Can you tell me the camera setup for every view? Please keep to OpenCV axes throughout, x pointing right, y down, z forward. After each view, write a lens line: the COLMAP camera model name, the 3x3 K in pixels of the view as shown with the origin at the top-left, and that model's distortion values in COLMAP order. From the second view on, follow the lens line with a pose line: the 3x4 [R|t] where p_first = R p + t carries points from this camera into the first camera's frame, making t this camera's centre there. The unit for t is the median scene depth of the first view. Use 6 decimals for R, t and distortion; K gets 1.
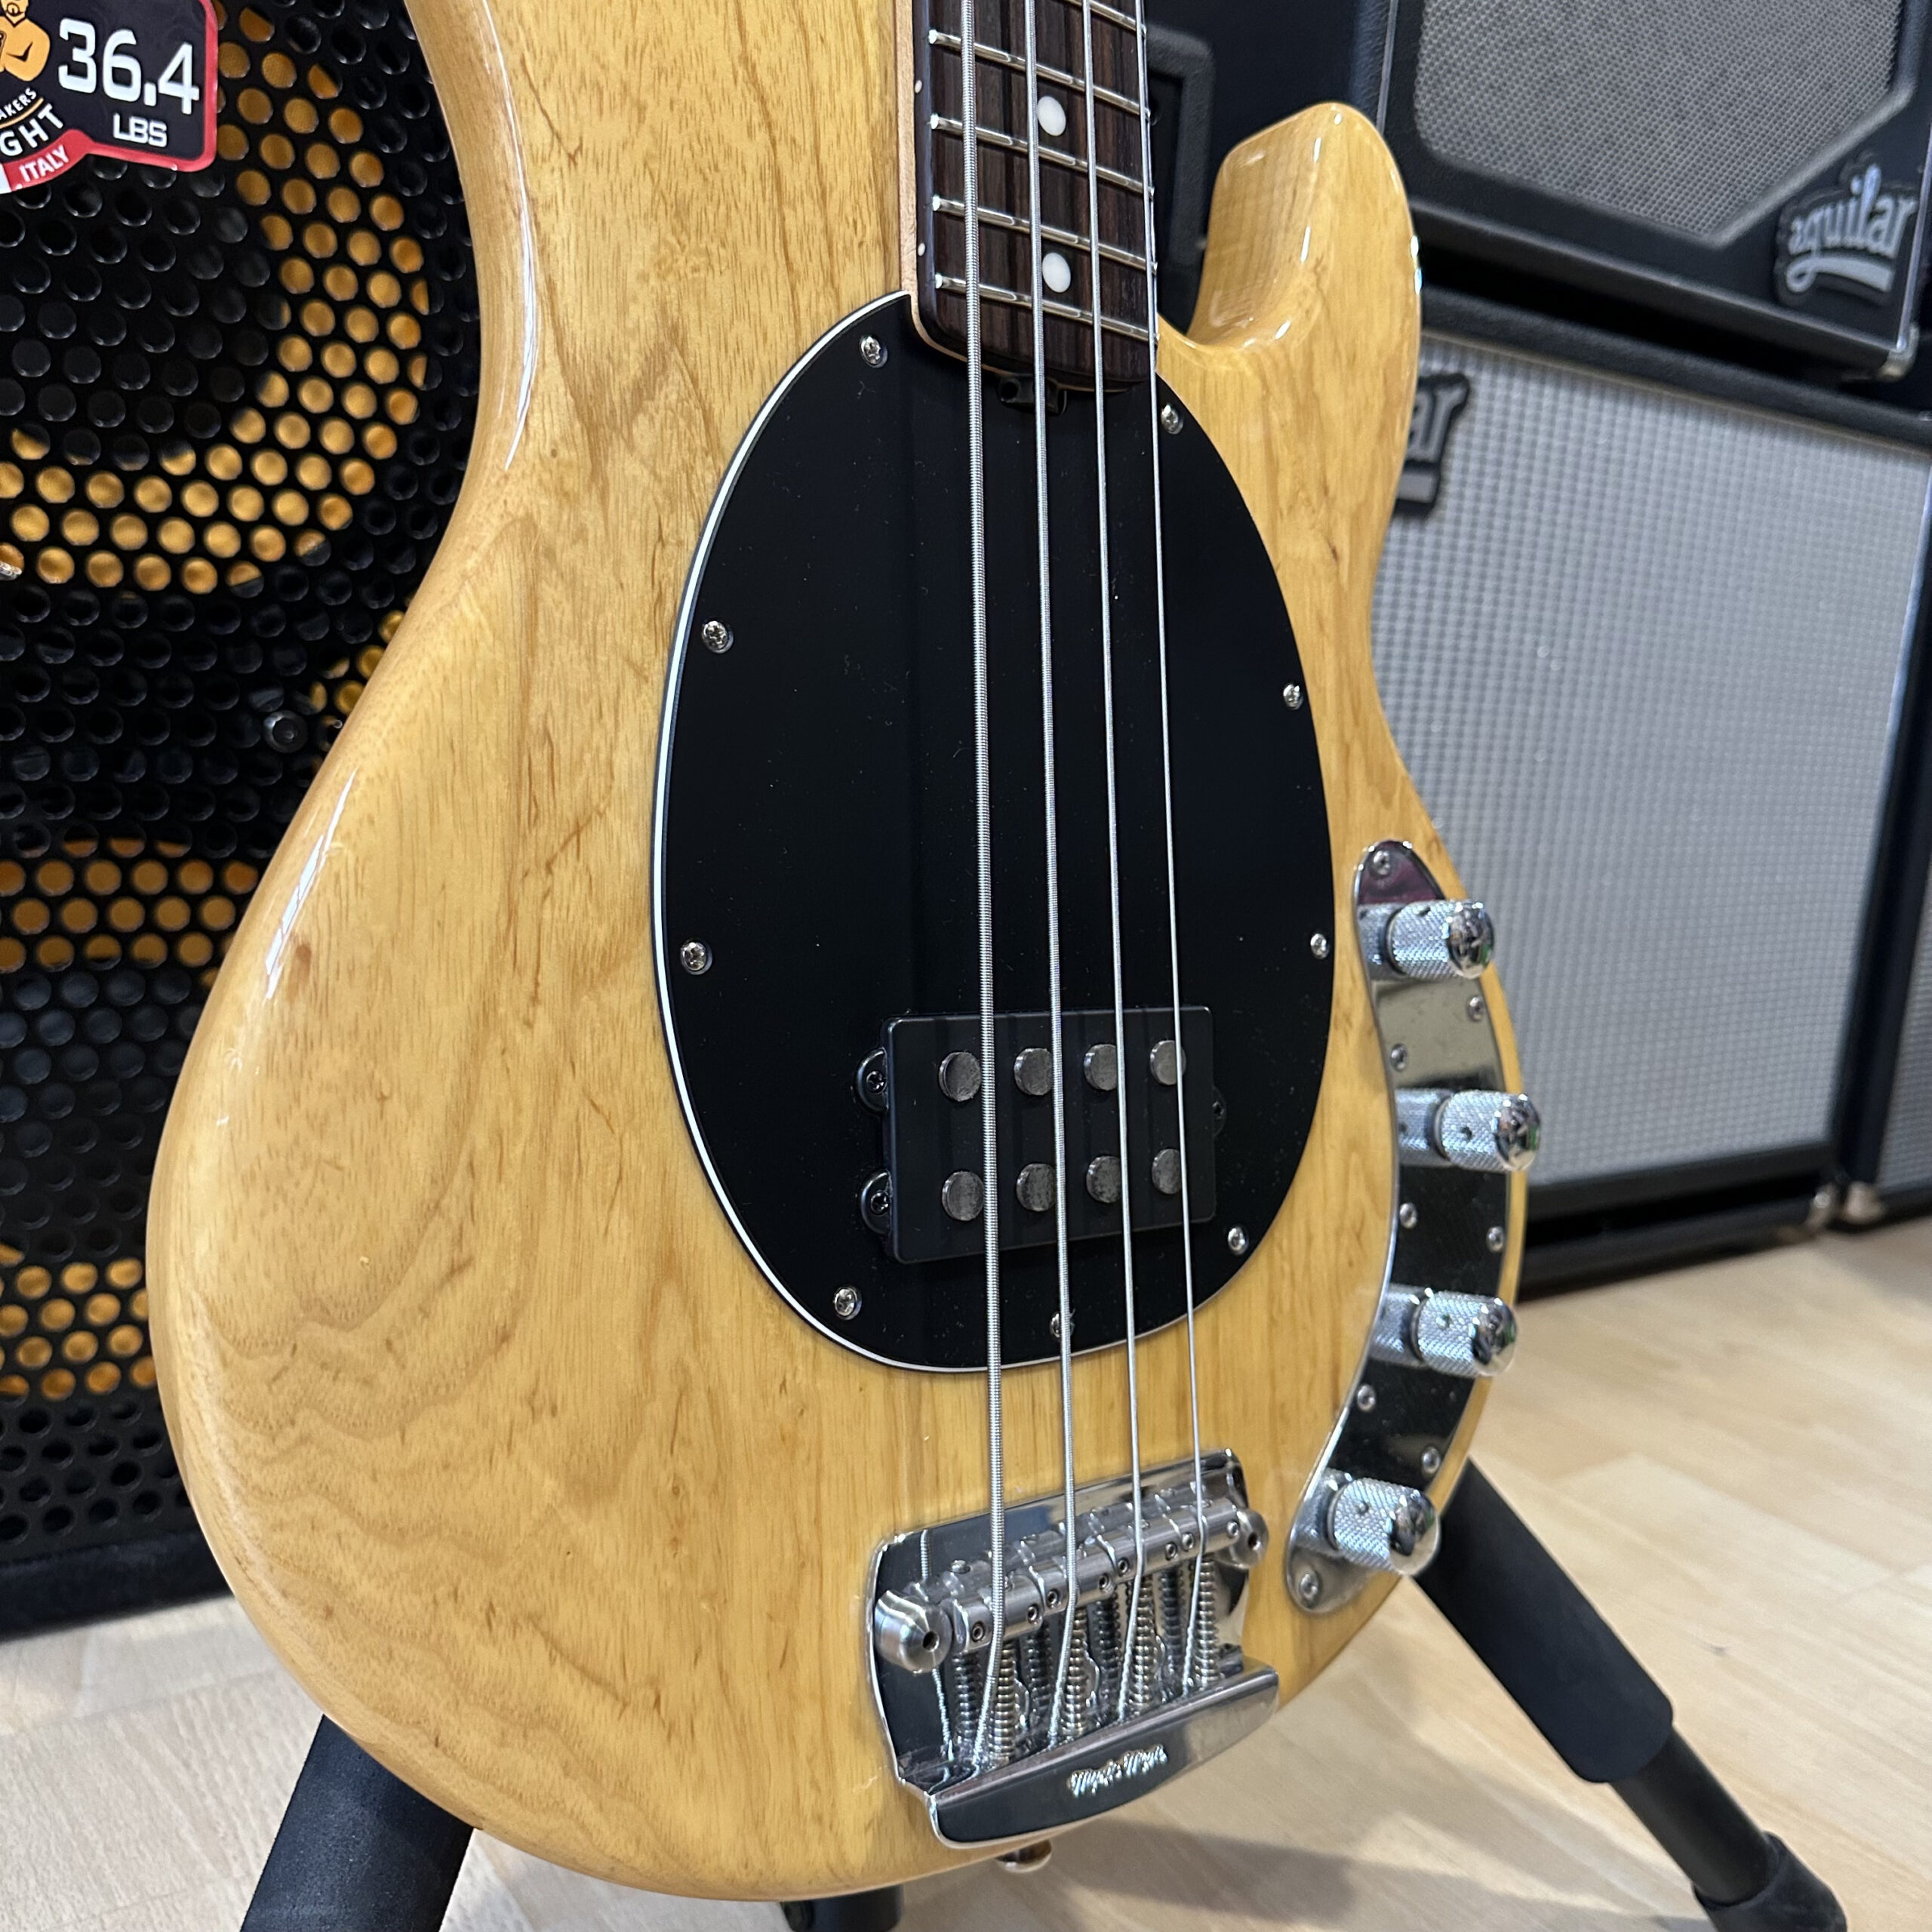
lens RADIAL K [[1825.5, 0, 963.3], [0, 1825.5, 956.8], [0, 0, 1]] dist [0.072369, -0.130260]
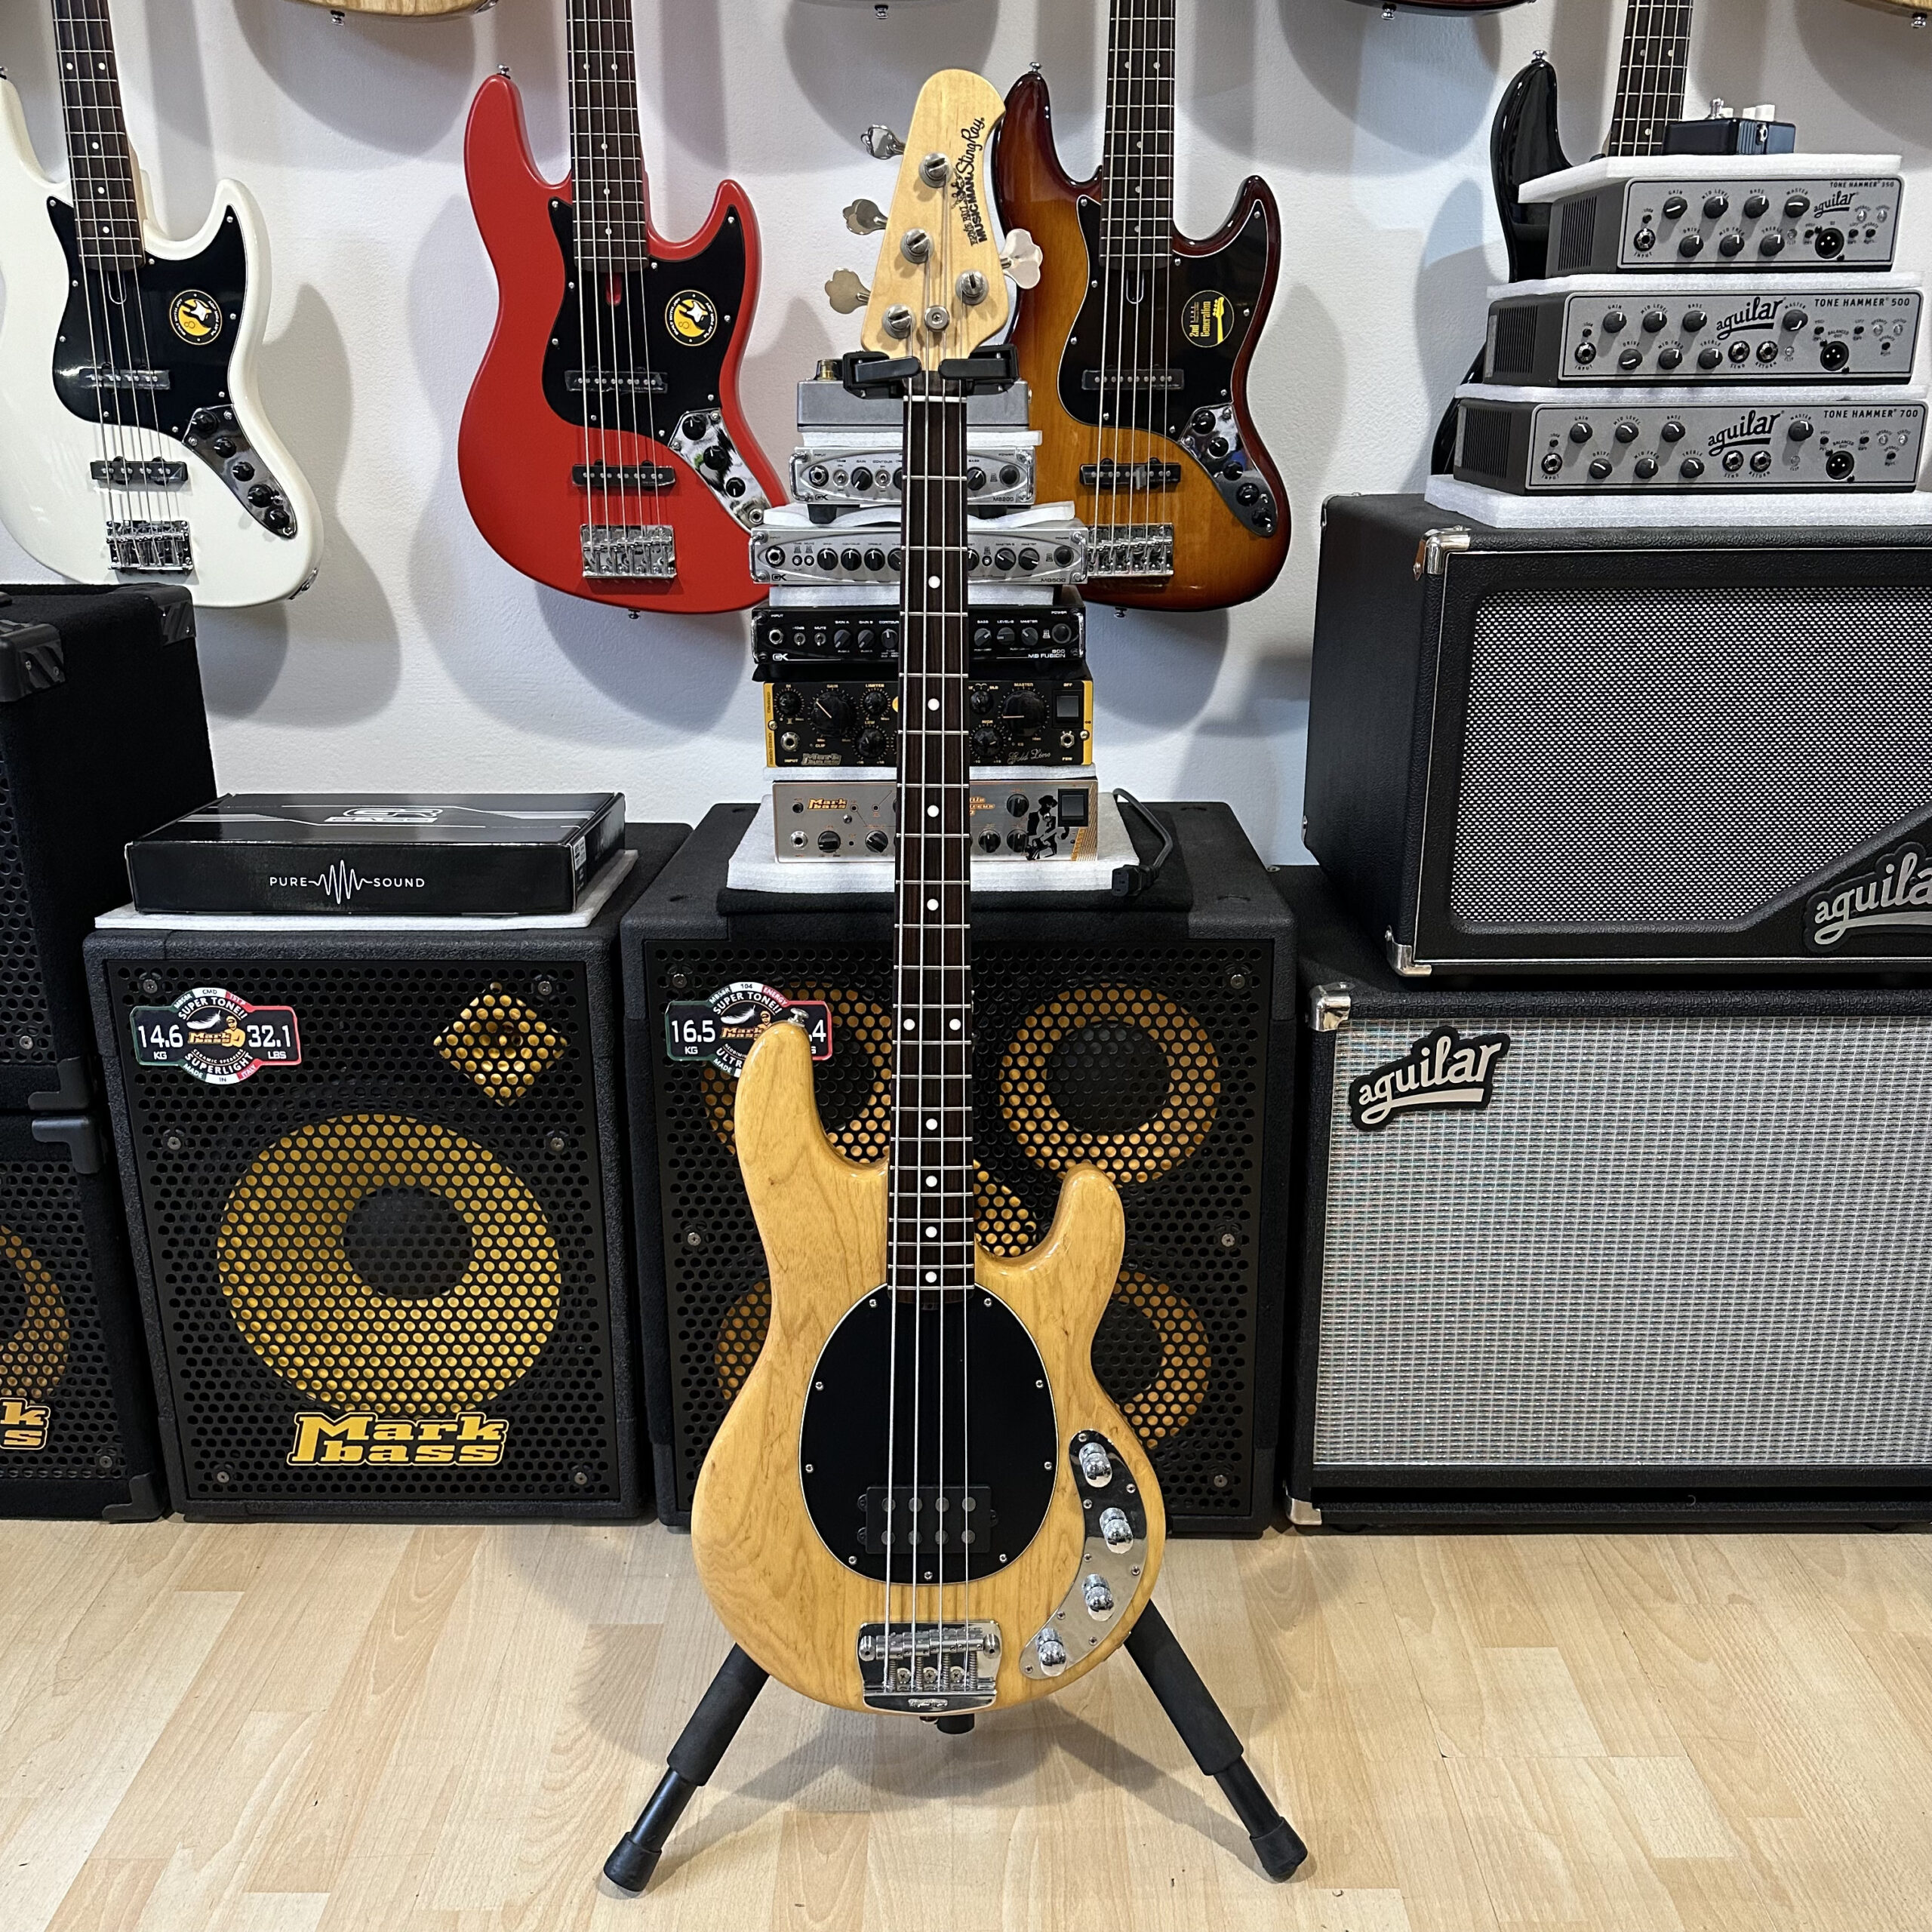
lens RADIAL K [[1763.9, 0, 960.0], [0, 1763.9, 972.8], [0, 0, 1]] dist [0.197718, -0.432069]
pose [[0.812314, 0.094576, -0.575500, 1.804060], [-0.025582, 0.991592, 0.126847, -1.257875], [0.582658, -0.088318, 0.807904, -1.475995]]
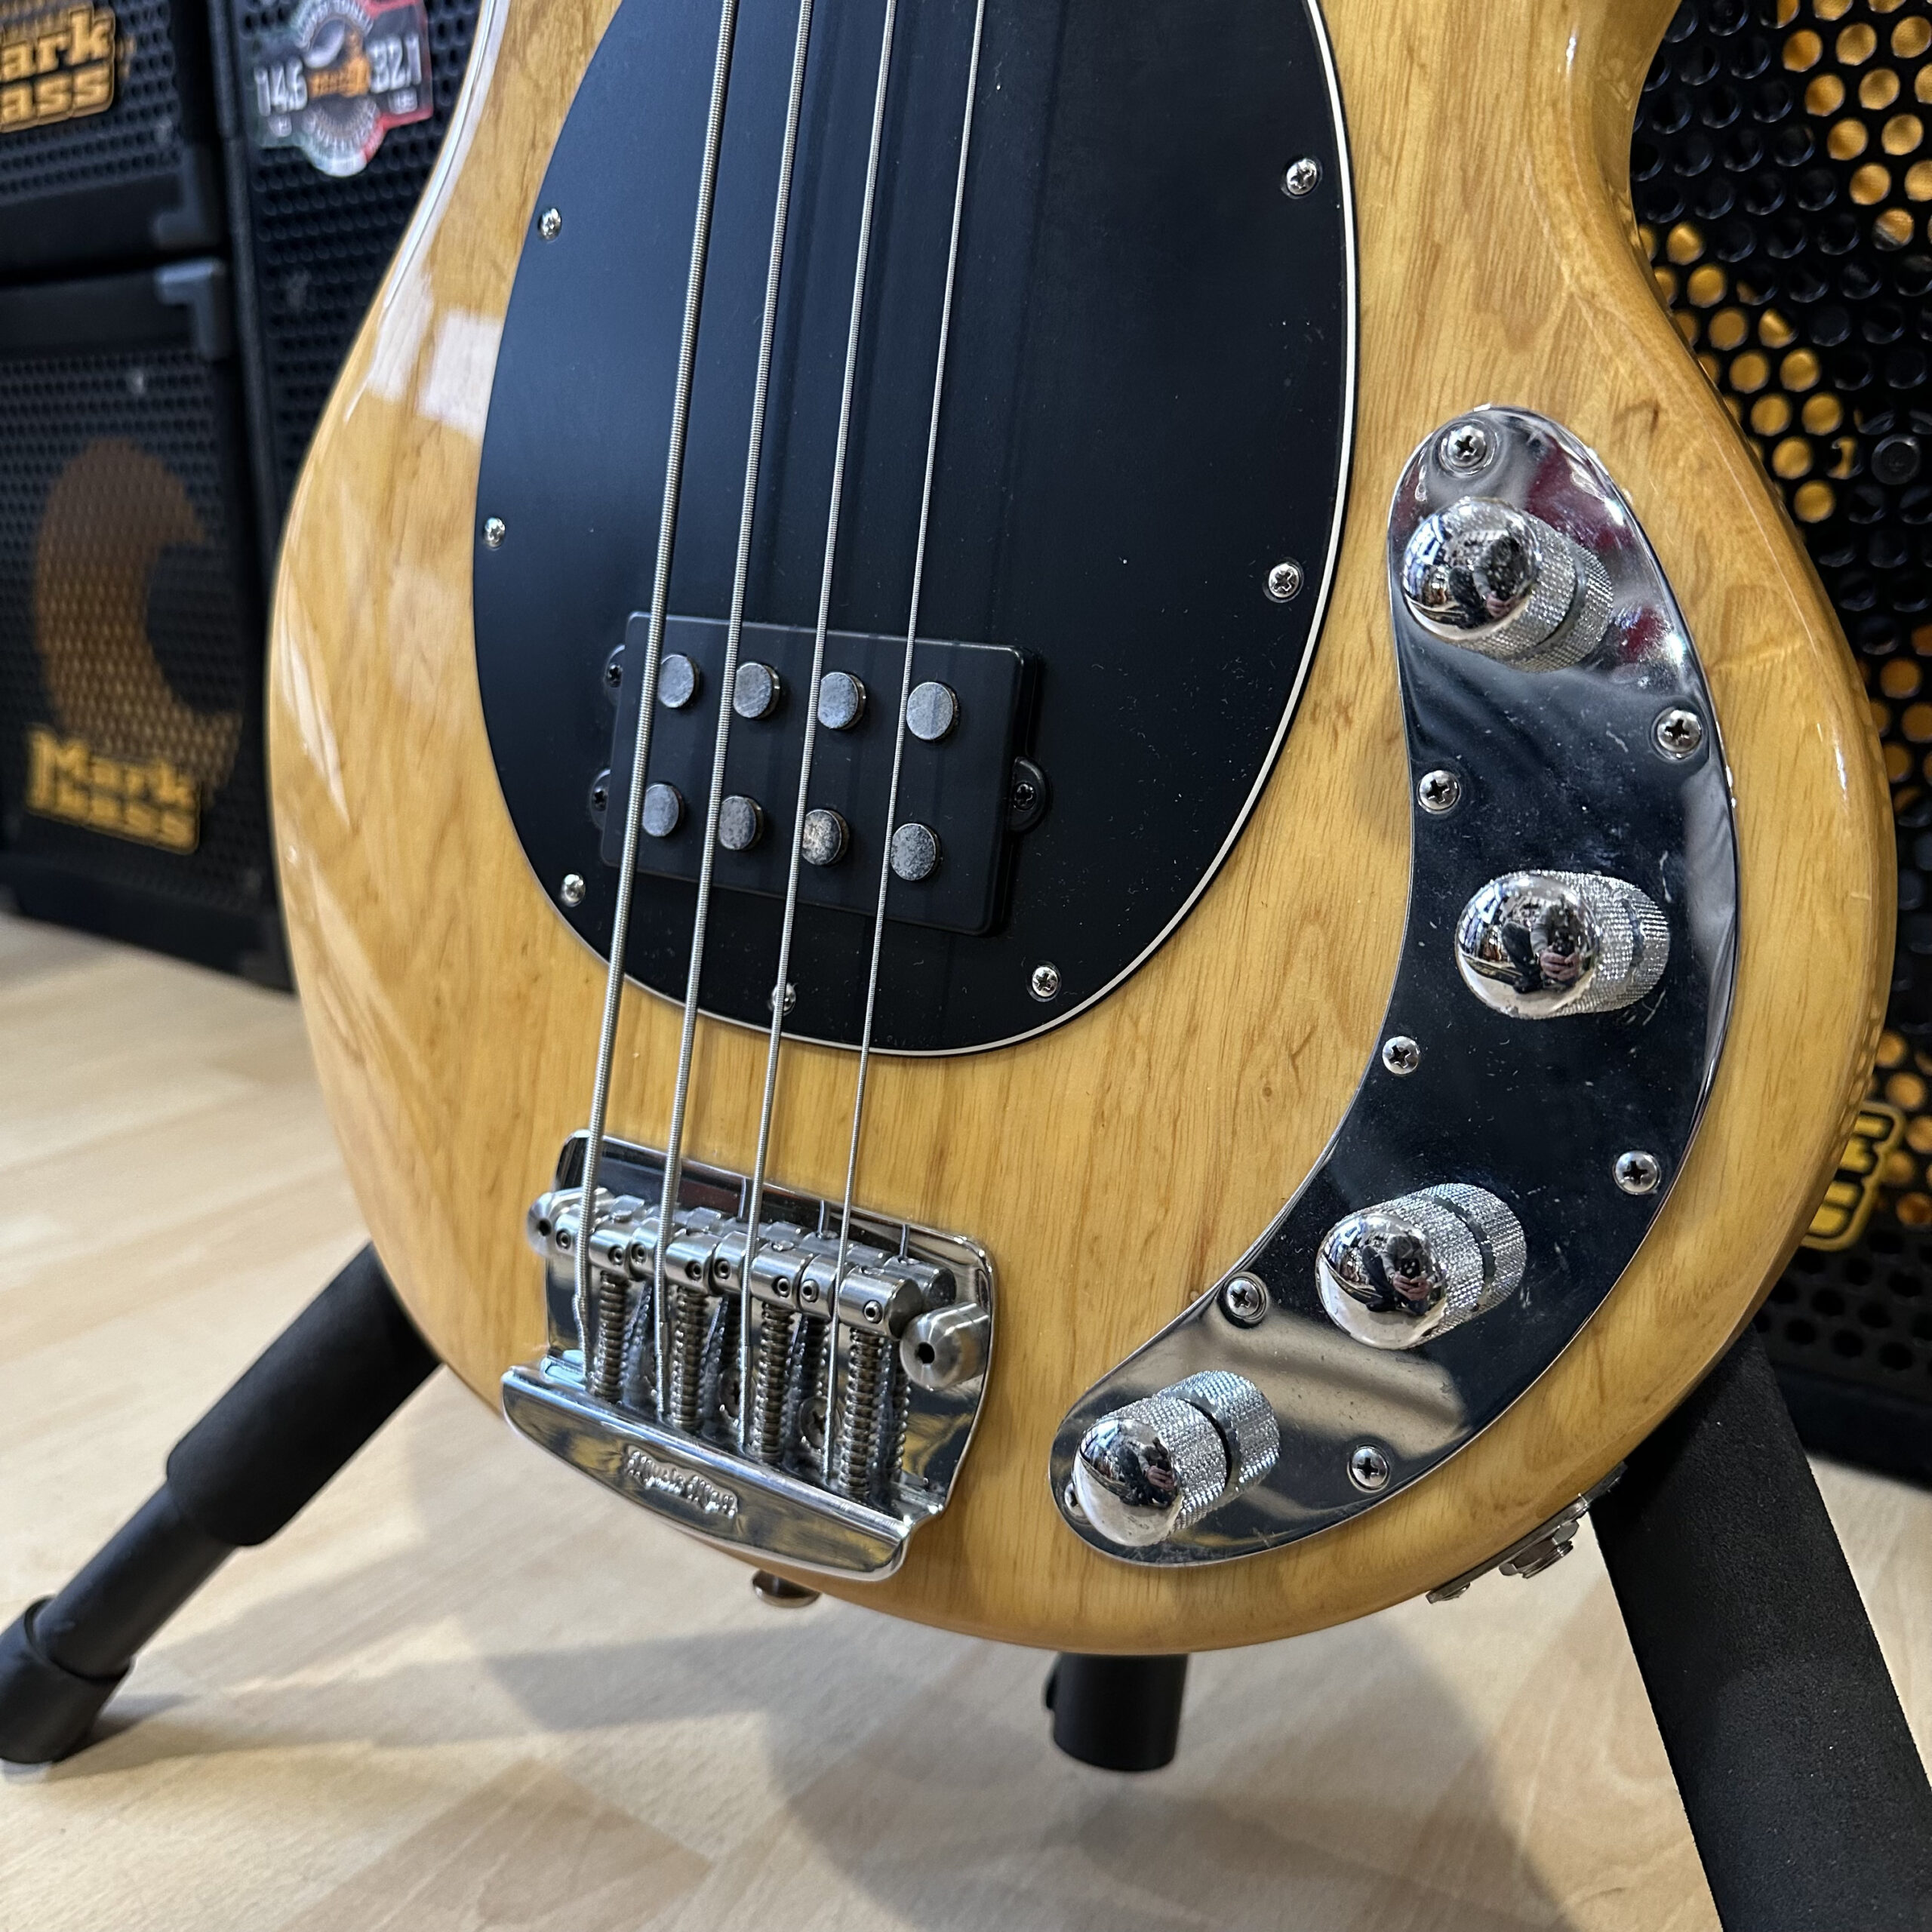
lens RADIAL K [[1873.2, 0, 968.1], [0, 1873.2, 965.7], [0, 0, 1]] dist [0.078842, -0.212045]
pose [[0.311437, 0.168812, -0.935152, 0.845050], [-0.125877, 0.982751, 0.135483, 0.052840], [0.941893, 0.075519, 0.327315, 0.742743]]
